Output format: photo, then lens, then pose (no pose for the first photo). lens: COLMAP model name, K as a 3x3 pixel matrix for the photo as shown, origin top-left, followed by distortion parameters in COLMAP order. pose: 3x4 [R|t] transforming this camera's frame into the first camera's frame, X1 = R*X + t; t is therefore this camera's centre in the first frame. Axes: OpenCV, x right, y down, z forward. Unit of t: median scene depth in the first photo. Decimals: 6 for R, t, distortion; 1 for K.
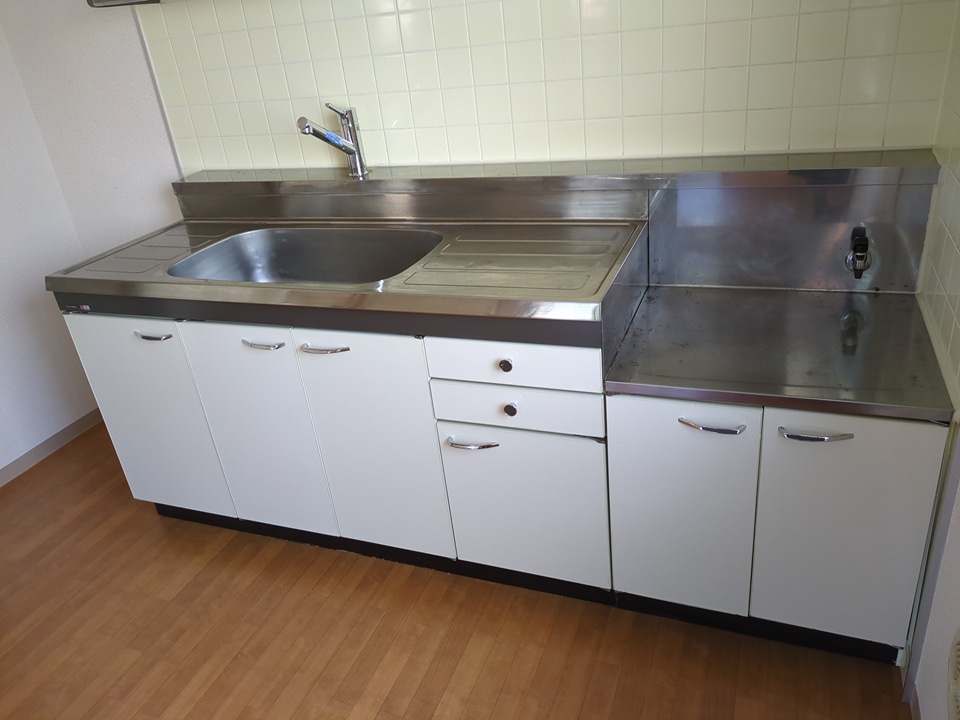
lens RADIAL K [[732.8, 0, 480.2], [0, 732.8, 357.6], [0, 0, 1]] dist [0.068509, -0.059129]
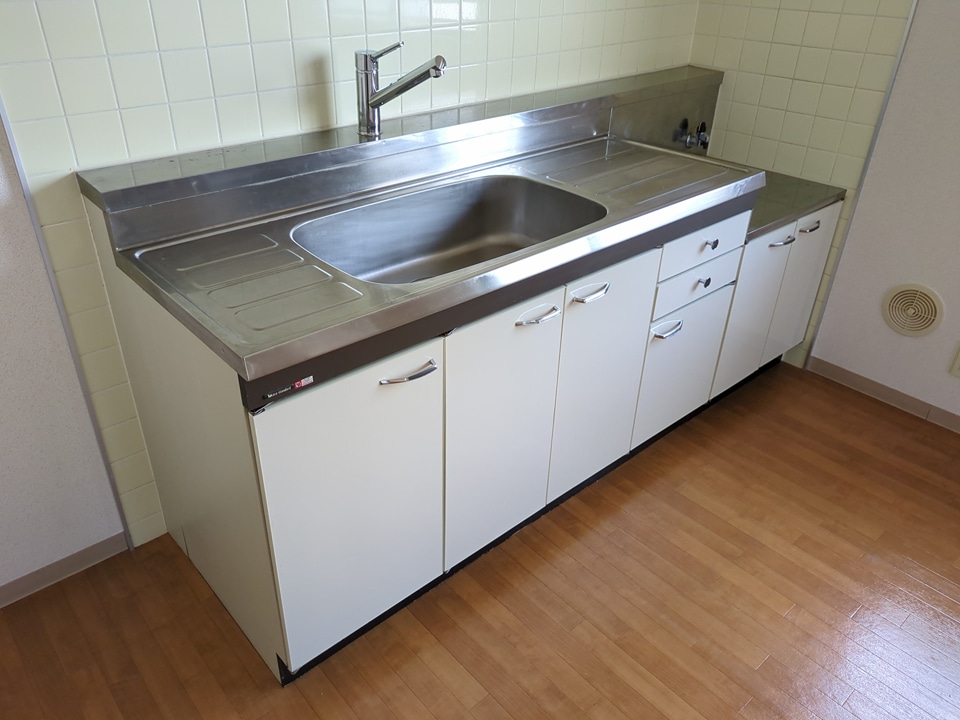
lens RADIAL K [[716.4, 0, 484.2], [0, 716.4, 348.2], [0, 0, 1]] dist [0.096817, -0.054768]
pose [[0.446299, -0.347258, 0.824760, -1.036748], [0.336971, 0.919016, 0.204600, -0.179475], [-0.829016, 0.186607, 0.527171, 0.605744]]
